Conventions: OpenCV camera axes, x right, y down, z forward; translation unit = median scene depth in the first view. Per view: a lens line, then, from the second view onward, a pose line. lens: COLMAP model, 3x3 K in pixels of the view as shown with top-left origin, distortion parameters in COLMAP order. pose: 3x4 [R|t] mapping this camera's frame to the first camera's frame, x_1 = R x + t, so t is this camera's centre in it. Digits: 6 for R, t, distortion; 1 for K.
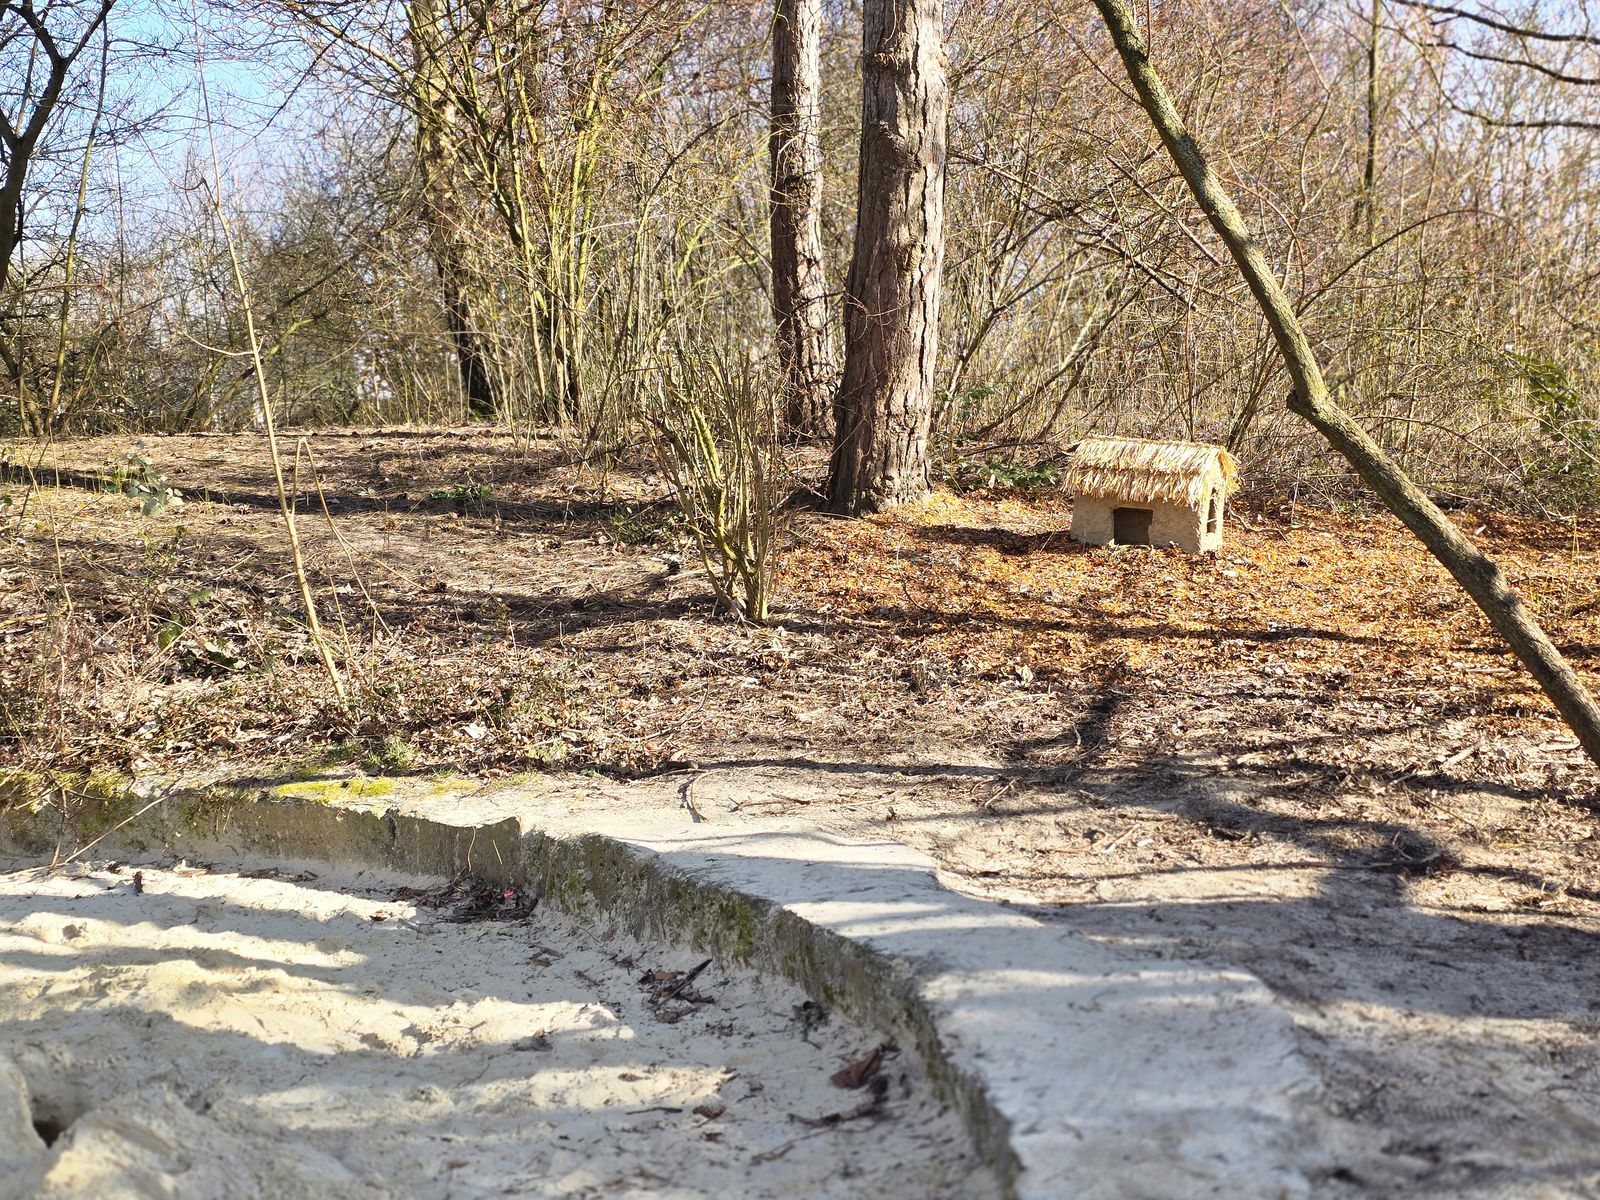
lens RADIAL K [[2056.2, 0, 800.8], [0, 2056.2, 631.9], [0, 0, 1]] dist [0.175692, -0.576780]
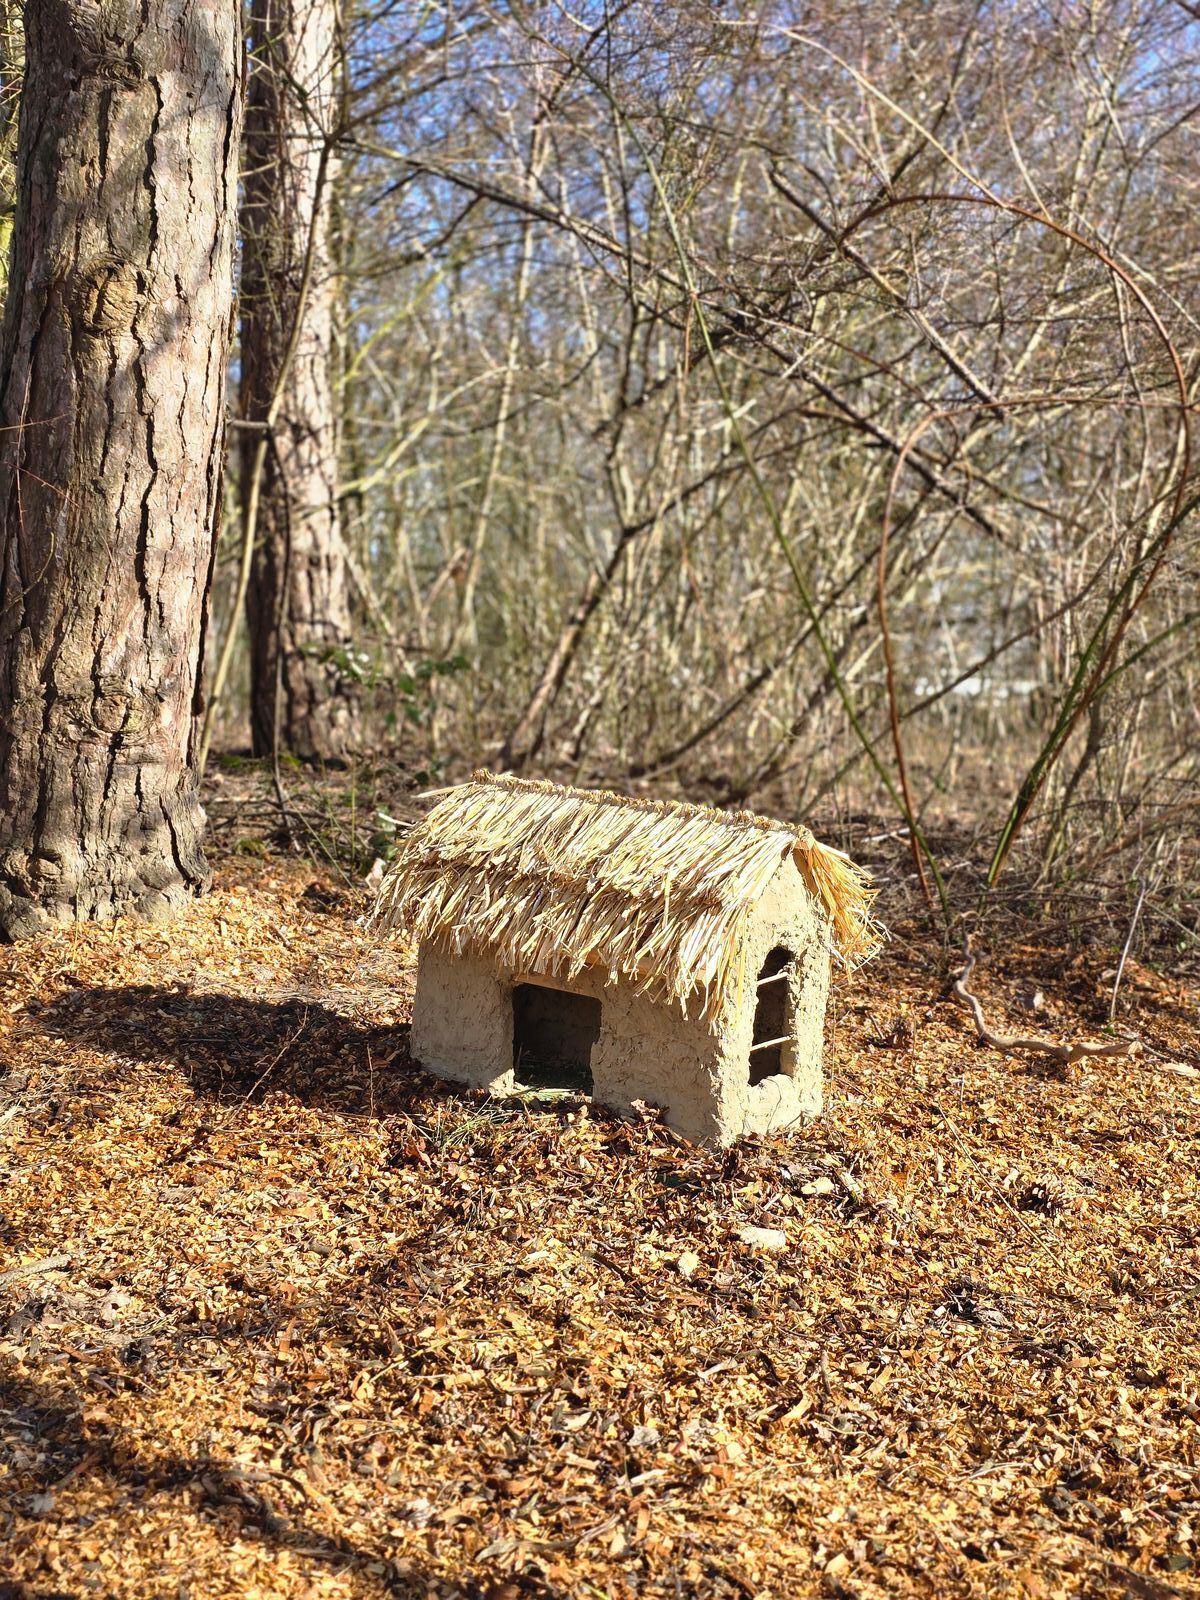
lens RADIAL K [[2056.2, 0, 600.0], [0, 2056.2, 800.0], [0, 0, 1]] dist [0.175692, -0.576780]
pose [[0.989816, 0.052326, -0.132386, 0.203065], [-0.062495, 0.995309, -0.073858, -0.063631], [0.127900, 0.081379, 0.988443, 0.629403]]
